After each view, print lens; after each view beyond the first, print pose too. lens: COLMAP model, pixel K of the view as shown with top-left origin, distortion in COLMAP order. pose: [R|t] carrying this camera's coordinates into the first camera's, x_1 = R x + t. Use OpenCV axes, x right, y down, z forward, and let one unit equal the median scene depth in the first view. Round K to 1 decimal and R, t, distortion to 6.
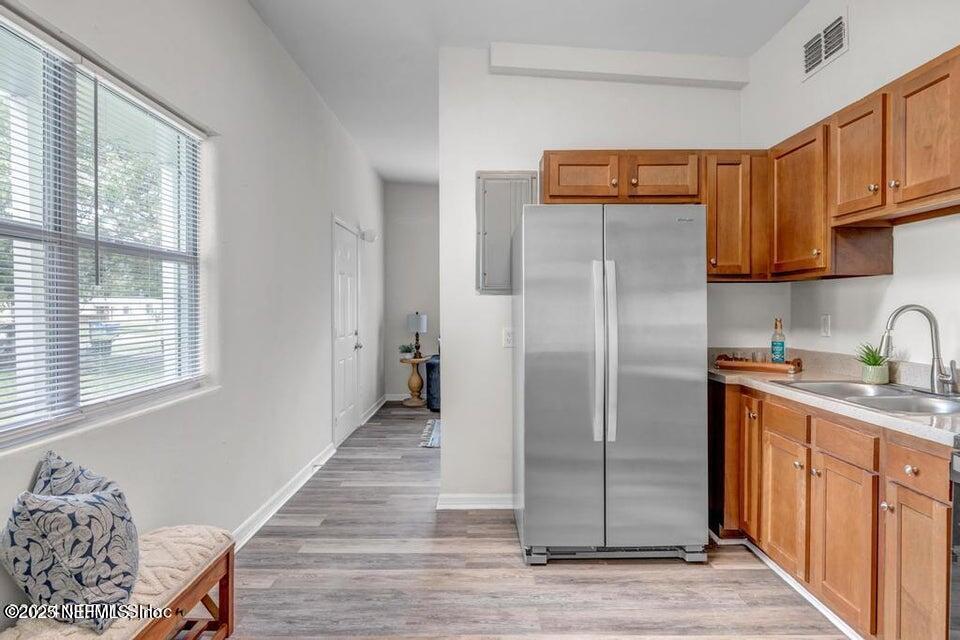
lens RADIAL K [[561.9, 0, 479.6], [0, 561.9, 318.0], [0, 0, 1]] dist [-0.000310, -0.000002]
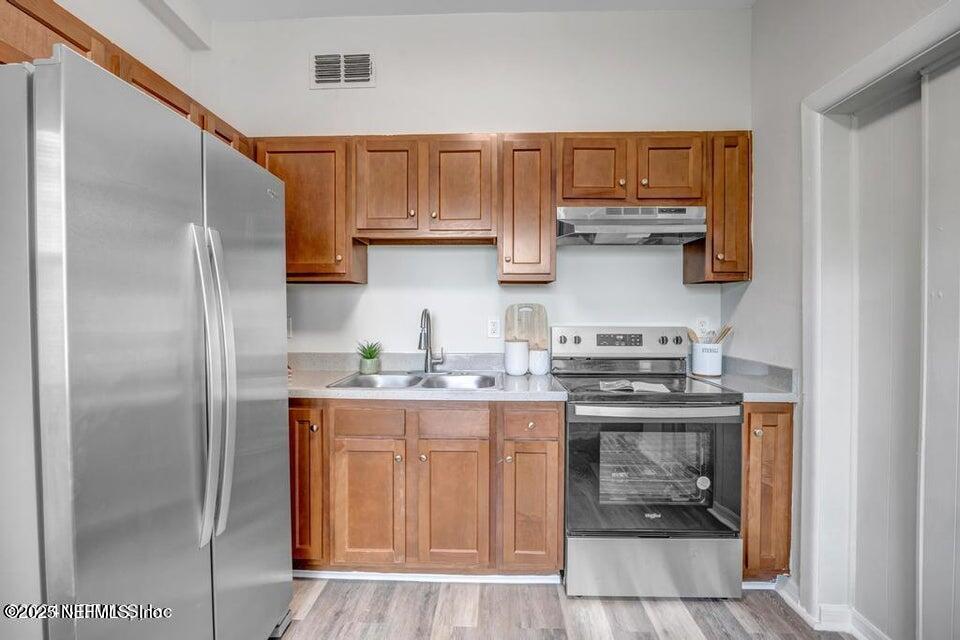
lens RADIAL K [[436.2, 0, 477.6], [0, 436.2, 316.1], [0, 0, 1]] dist [-0.018682, 0.000089]
pose [[0.037110, -0.010174, 0.999259, -0.214264], [0.019396, 0.999767, 0.009459, -0.010228], [-0.999123, 0.019030, 0.037298, 0.709913]]
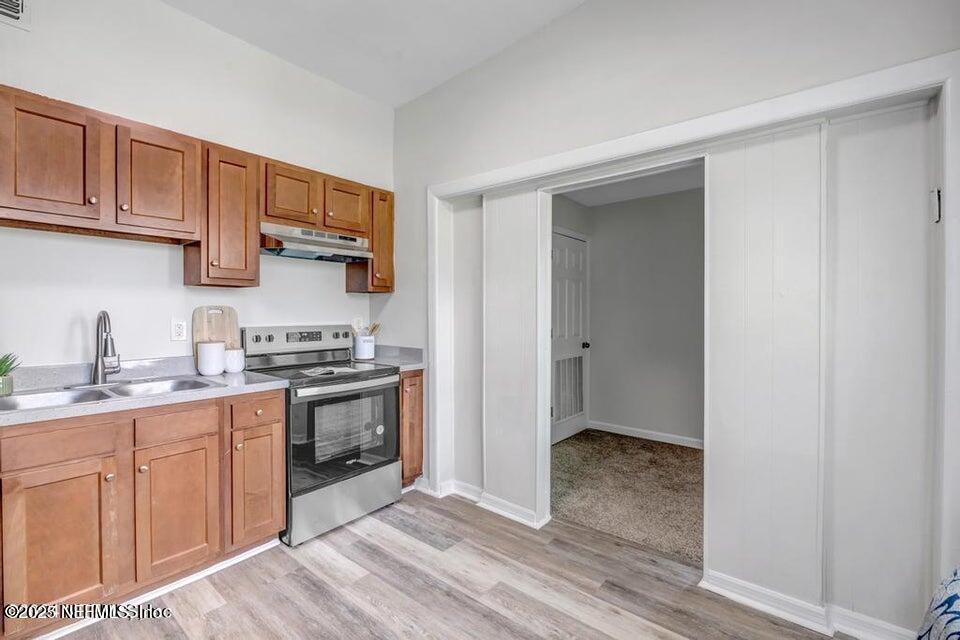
lens RADIAL K [[424.0, 0, 478.1], [0, 424.0, 313.8], [0, 0, 1]] dist [0.001993, 0.000453]
pose [[-0.772945, -0.006231, 0.634442, -0.327225], [0.009452, 0.999728, 0.021333, -0.023156], [-0.634403, 0.022486, -0.772676, 1.006944]]
